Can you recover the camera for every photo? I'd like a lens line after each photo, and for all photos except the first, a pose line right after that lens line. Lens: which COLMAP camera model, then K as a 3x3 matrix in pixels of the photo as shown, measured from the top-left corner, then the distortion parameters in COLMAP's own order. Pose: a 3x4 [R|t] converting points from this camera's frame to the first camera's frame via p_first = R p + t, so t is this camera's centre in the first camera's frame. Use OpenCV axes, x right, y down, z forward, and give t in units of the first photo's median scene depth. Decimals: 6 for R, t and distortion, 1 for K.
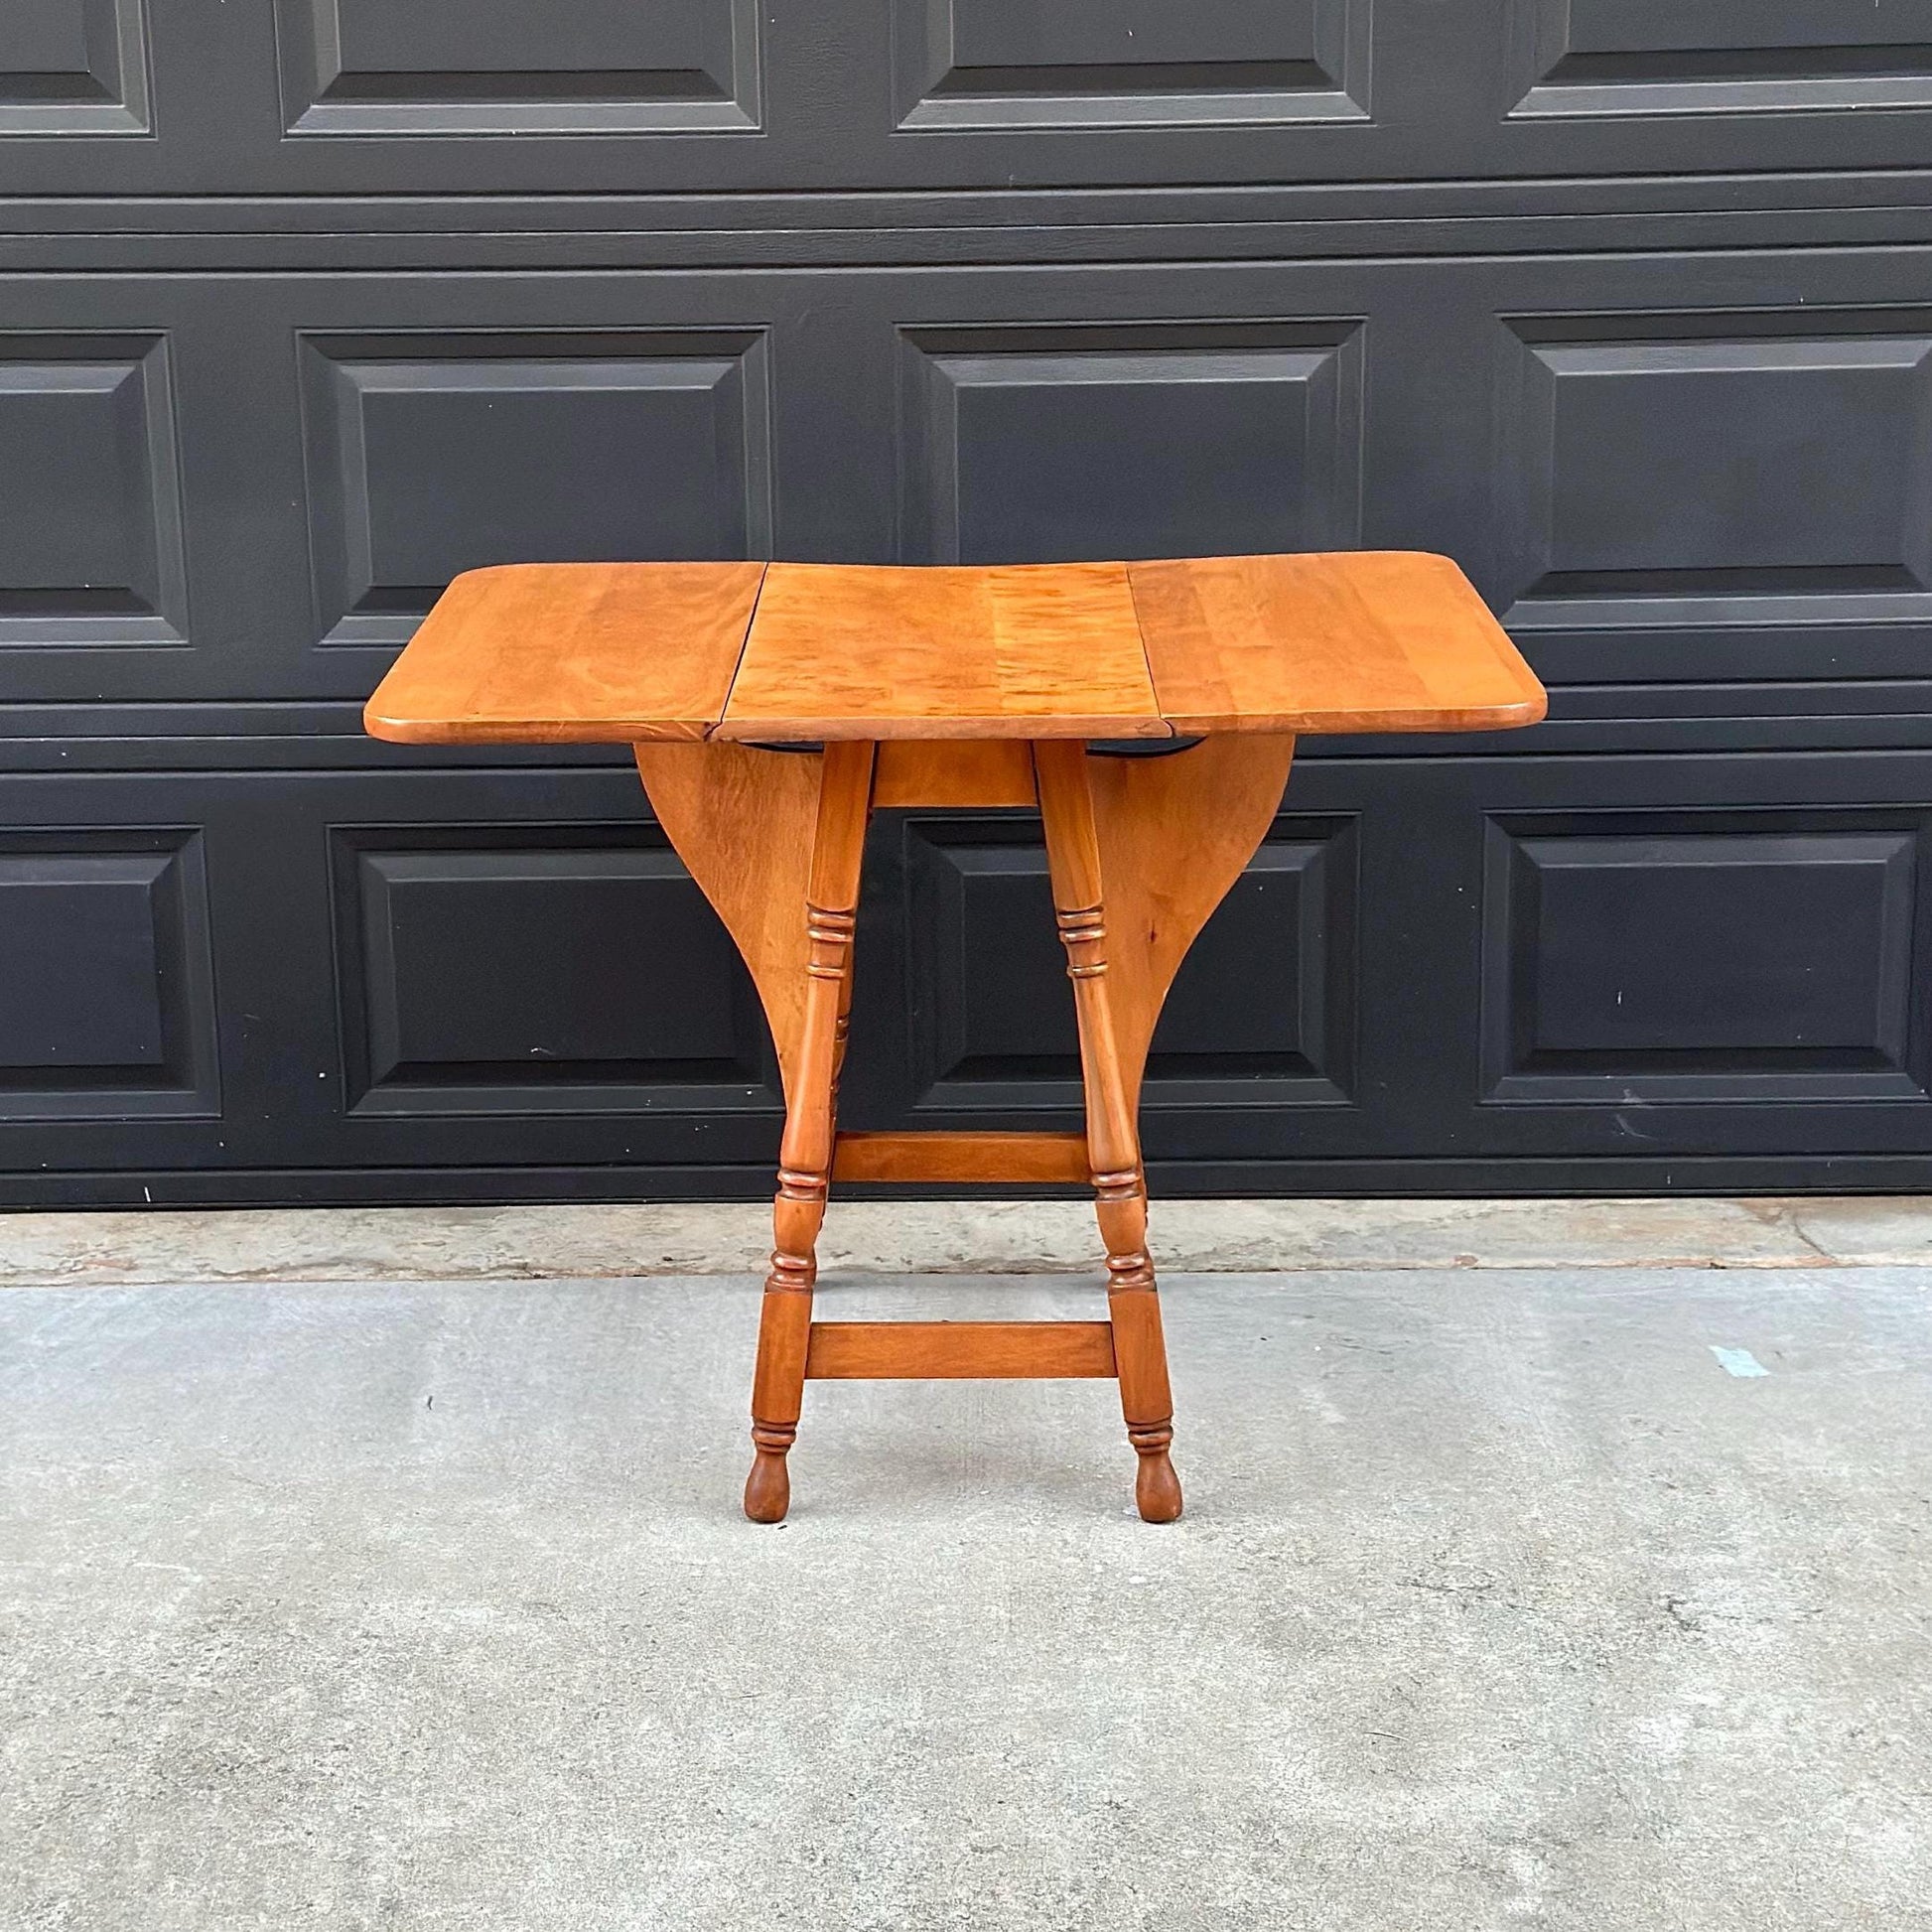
lens RADIAL K [[3789.7, 0, 936.4], [0, 3789.7, 983.5], [0, 0, 1]] dist [0.158043, 0.000000]
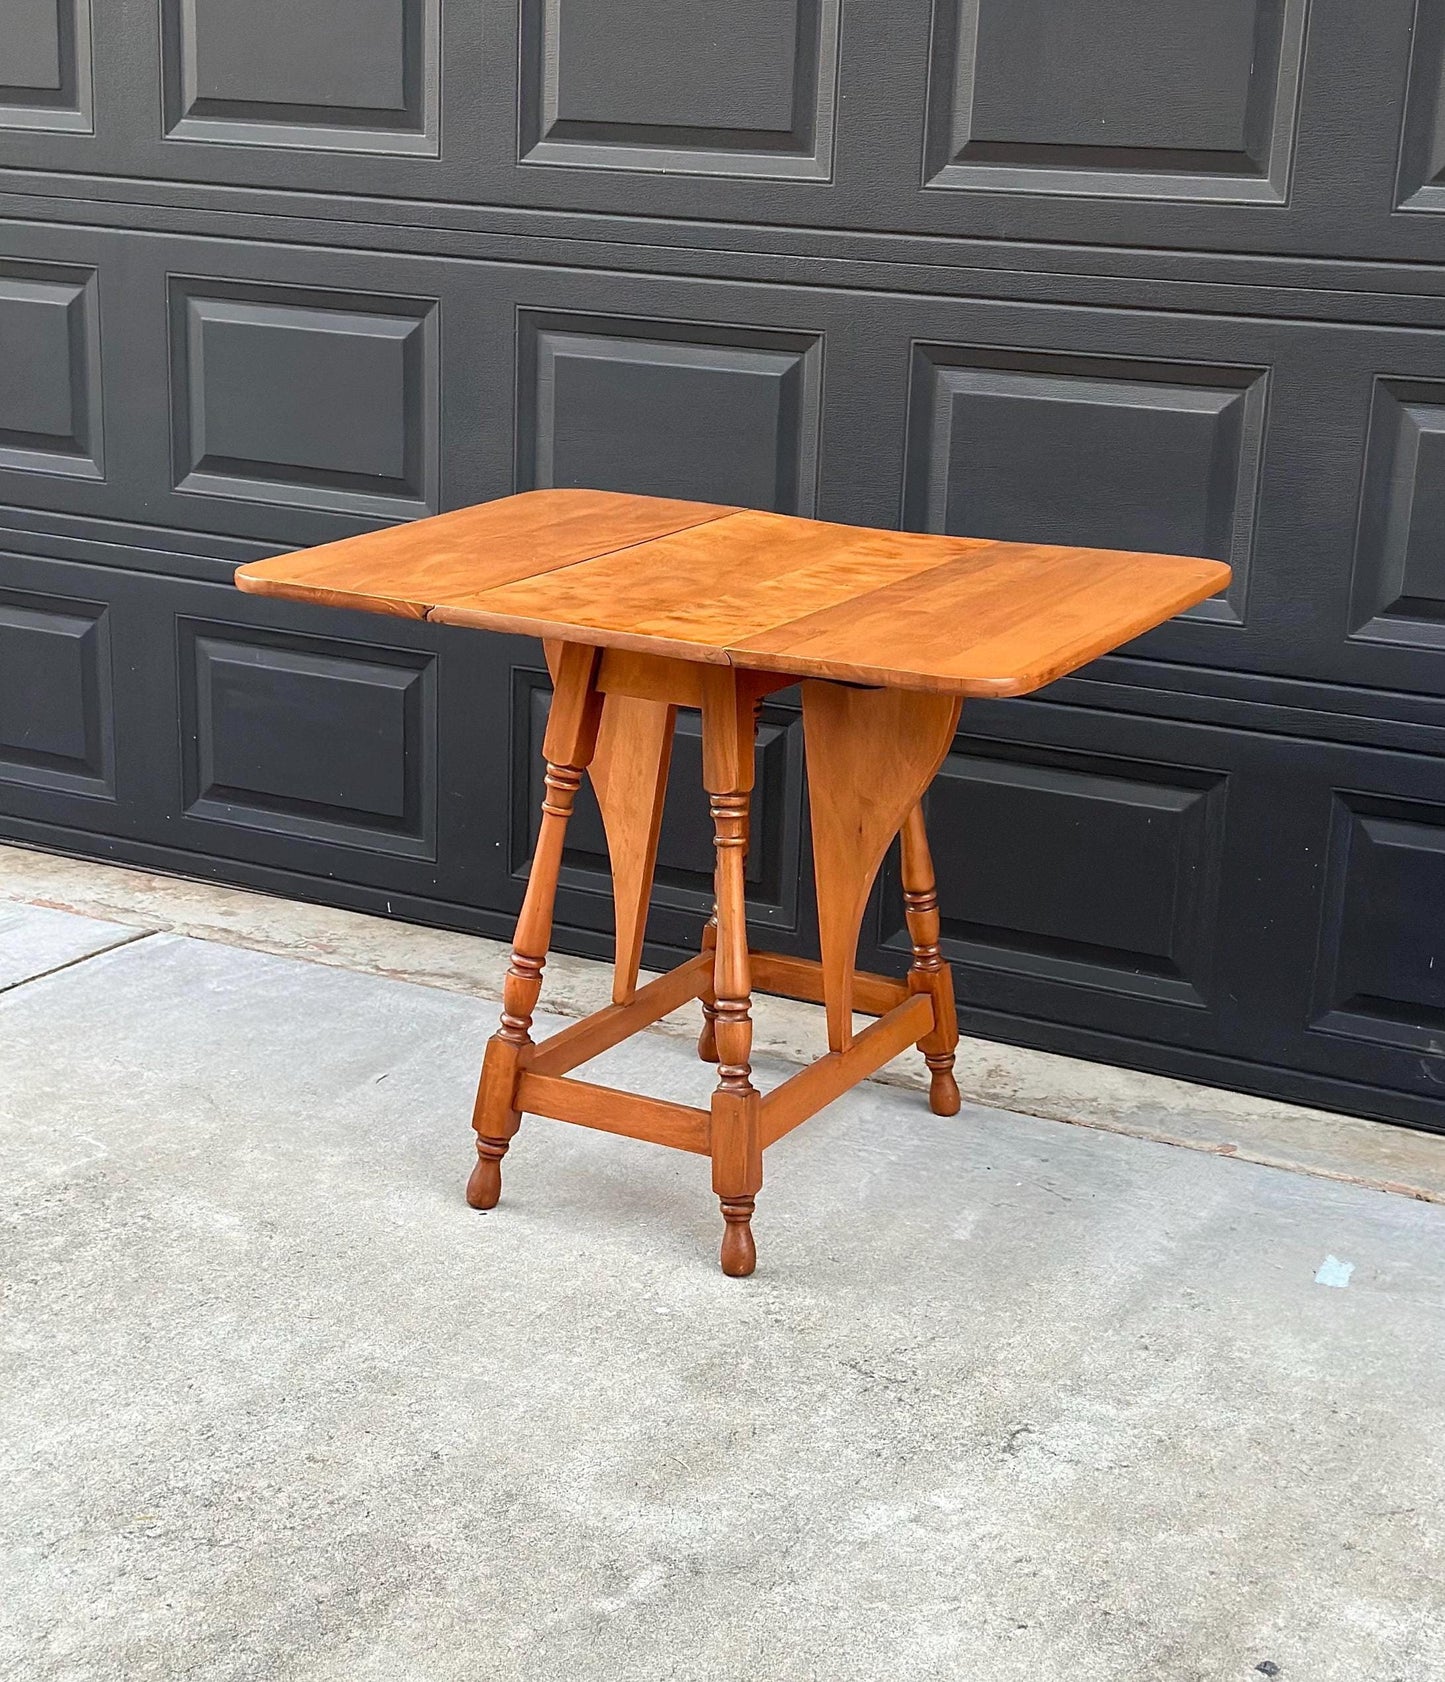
lens RADIAL K [[2804.5, 0, 732.9], [0, 2804.5, 874.5], [0, 0, 1]] dist [0.146886, 0.000000]
pose [[0.887190, 0.171862, -0.428203, 0.401097], [-0.164557, 0.984870, 0.054340, -0.039402], [0.431063, 0.022253, 0.902048, 0.126758]]
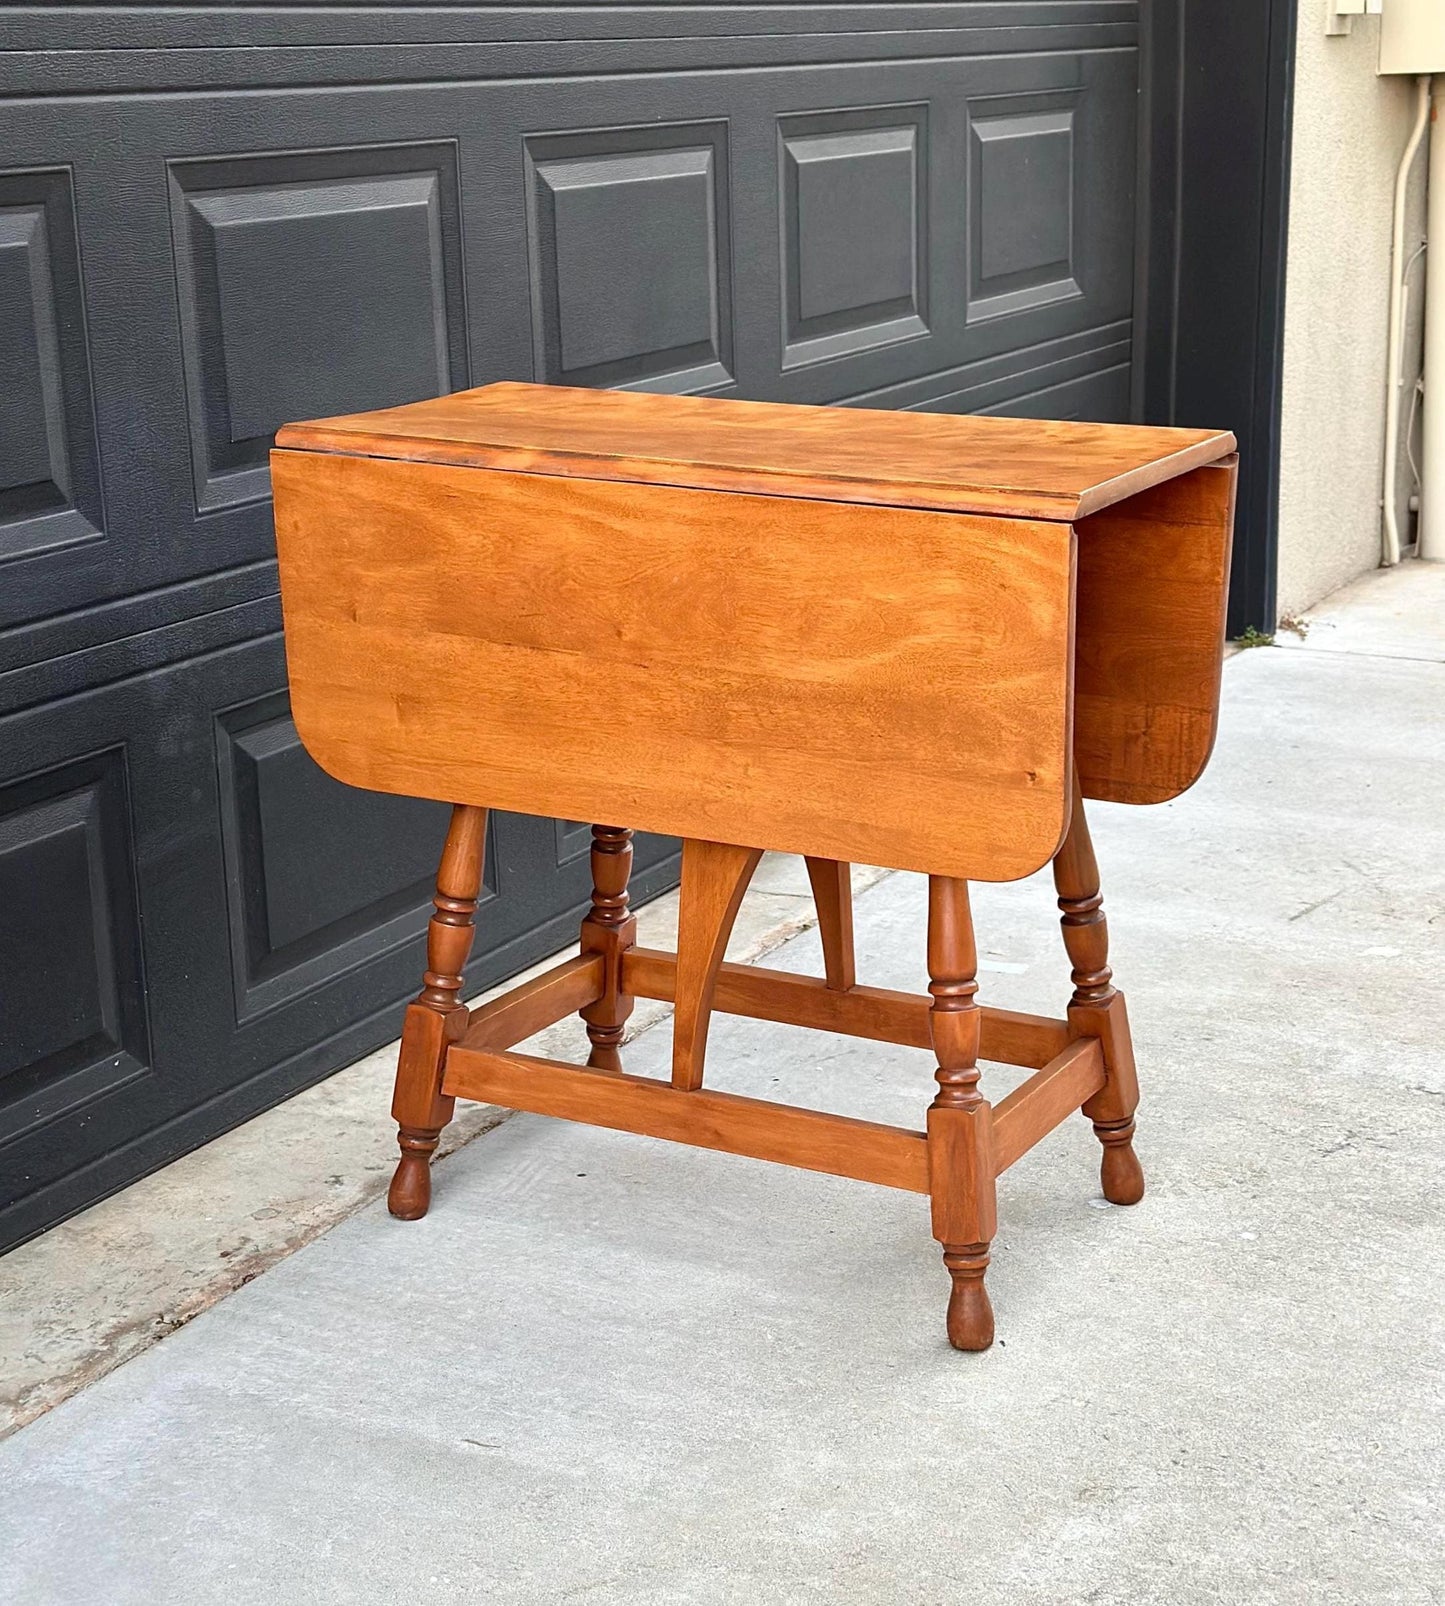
lens RADIAL K [[2805.5, 0, 732.2], [0, 2805.5, 819.0], [0, 0, 1]] dist [0.161094, 0.000000]
pose [[0.461486, -0.235038, 0.855446, -0.593792], [0.239163, 0.961526, 0.135162, -0.089308], [-0.854302, 0.142216, 0.499943, 0.617523]]
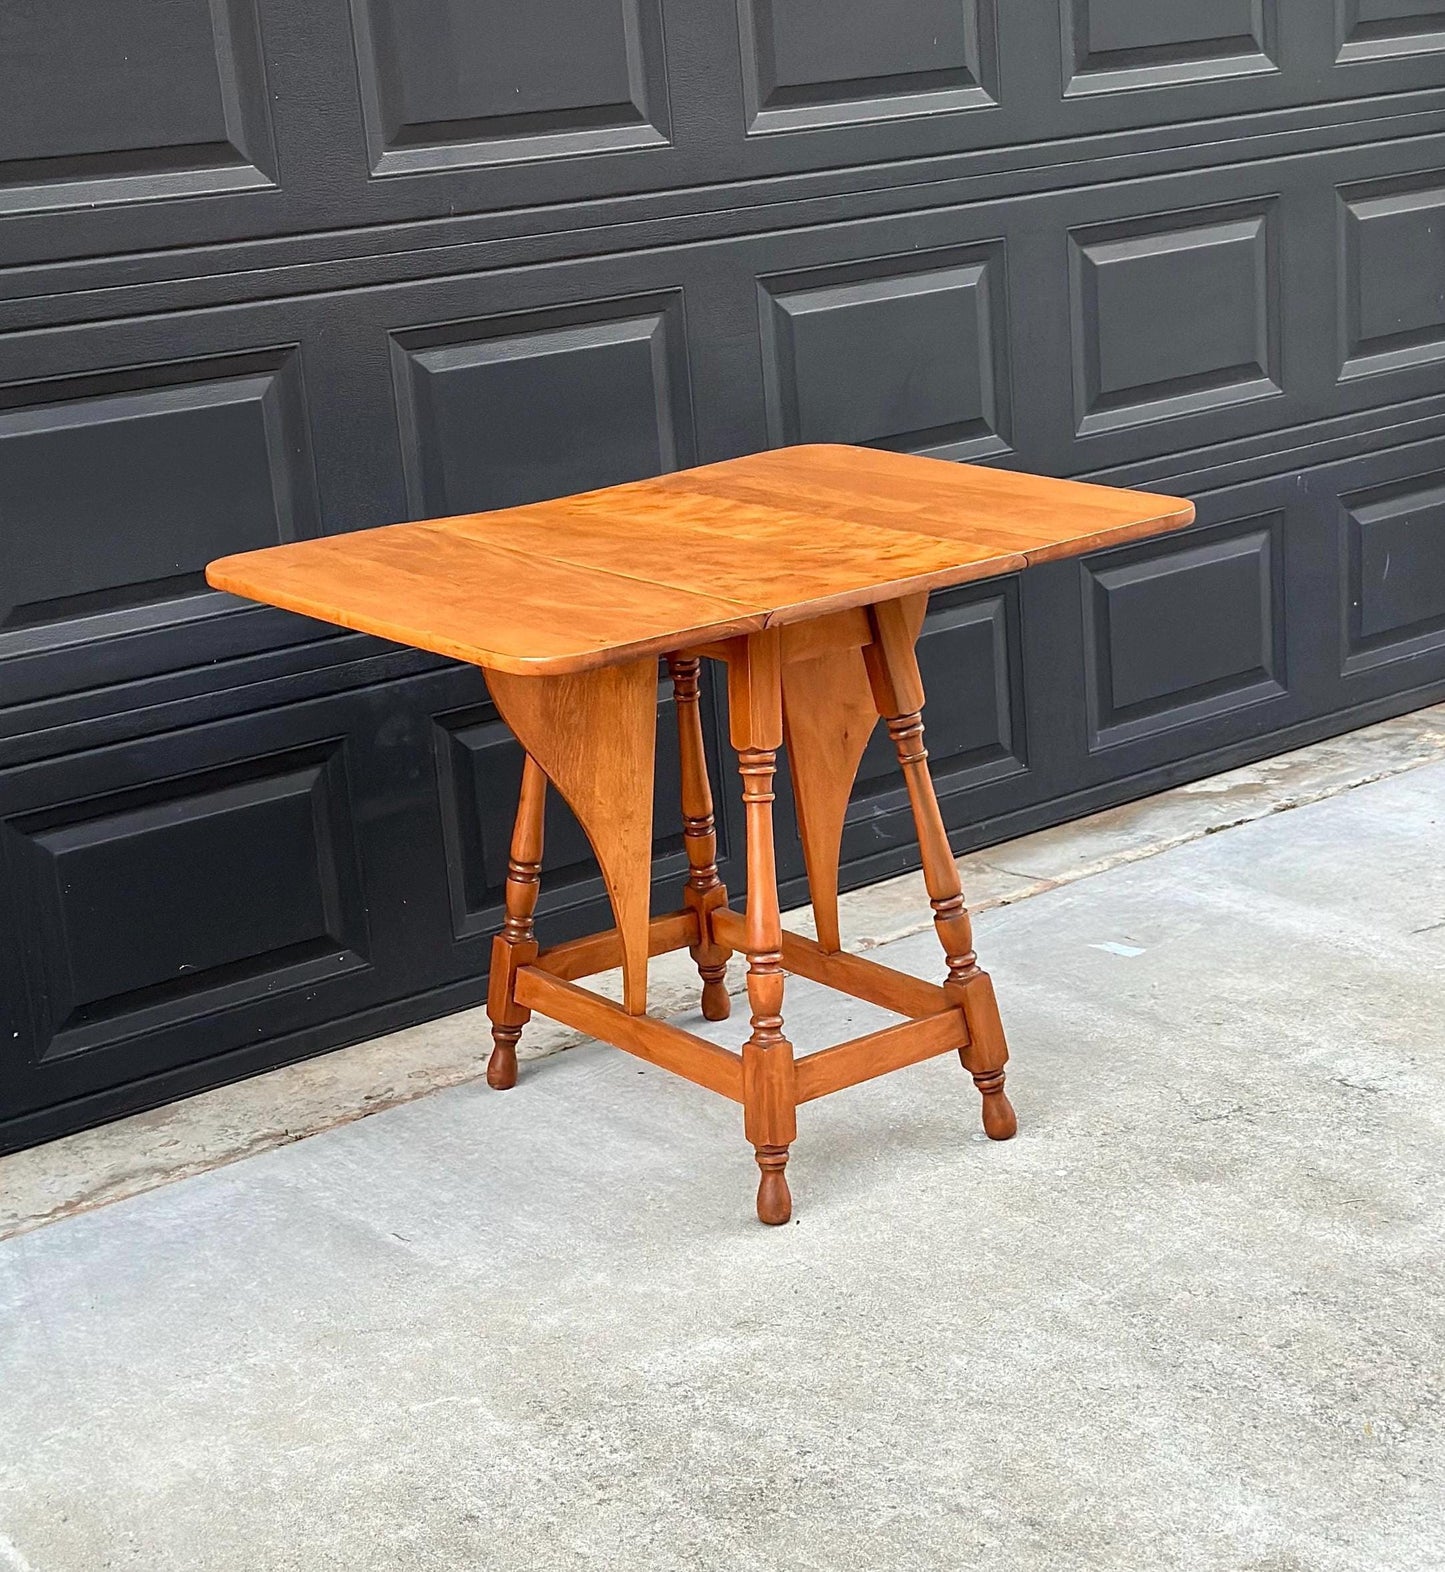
lens RADIAL K [[2829.8, 0, 730.1], [0, 2829.8, 792.6], [0, 0, 1]] dist [0.162149, 0.000000]
pose [[0.784795, -0.208893, 0.583490, -0.542419], [0.216594, 0.974562, 0.057580, -0.056656], [-0.580675, 0.081192, 0.810077, 0.190304]]
